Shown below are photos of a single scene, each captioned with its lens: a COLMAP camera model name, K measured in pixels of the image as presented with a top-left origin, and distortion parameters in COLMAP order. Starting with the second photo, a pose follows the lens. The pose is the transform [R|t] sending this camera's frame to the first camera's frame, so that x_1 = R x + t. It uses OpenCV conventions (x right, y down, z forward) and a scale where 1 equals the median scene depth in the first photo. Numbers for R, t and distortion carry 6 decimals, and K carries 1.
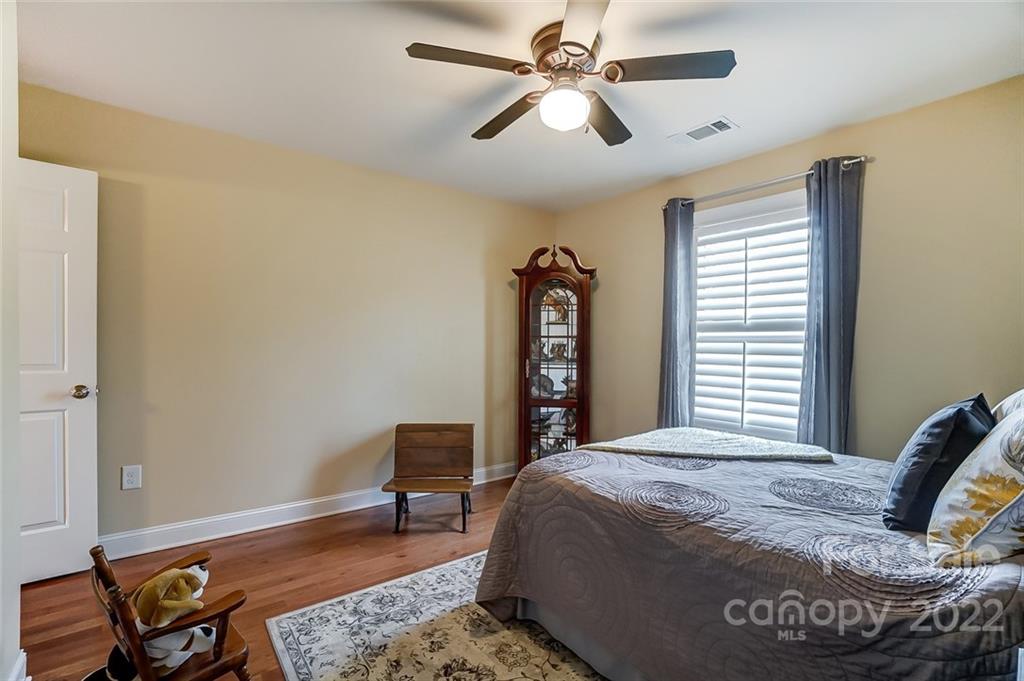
lens RADIAL K [[454.3, 0, 508.7], [0, 454.3, 343.3], [0, 0, 1]] dist [-0.055971, 0.019838]
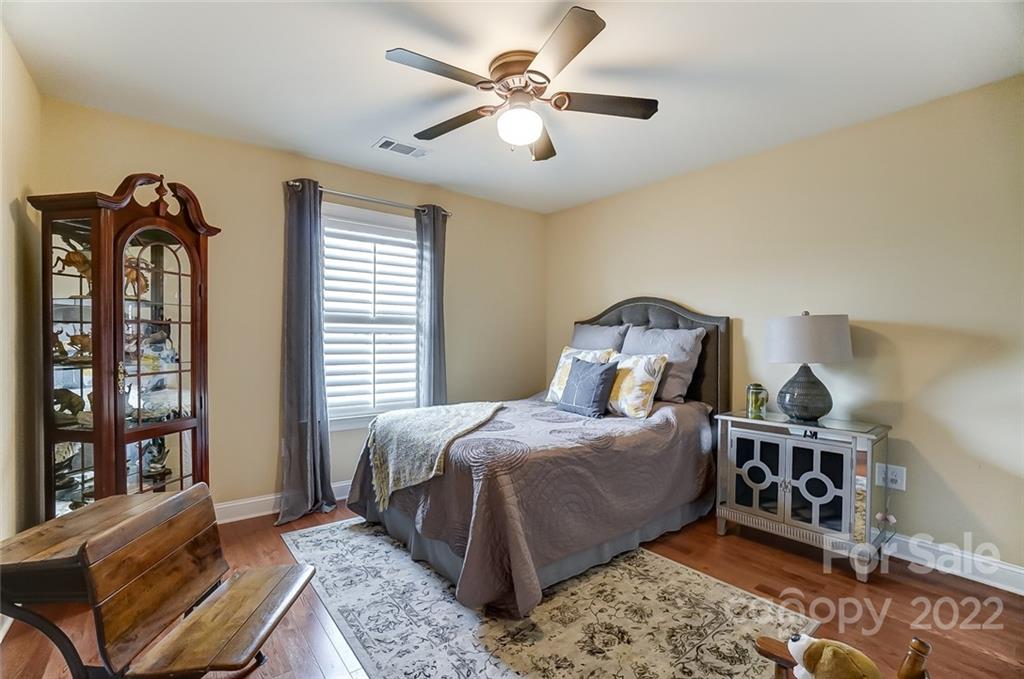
lens RADIAL K [[454.3, 0, 508.7], [0, 454.3, 342.3], [0, 0, 1]] dist [-0.055971, 0.019838]
pose [[-0.019008, -0.020111, 0.999617, -0.687039], [-0.004642, 0.999789, 0.020026, -0.005350], [-0.999809, -0.004260, -0.019097, 0.726107]]
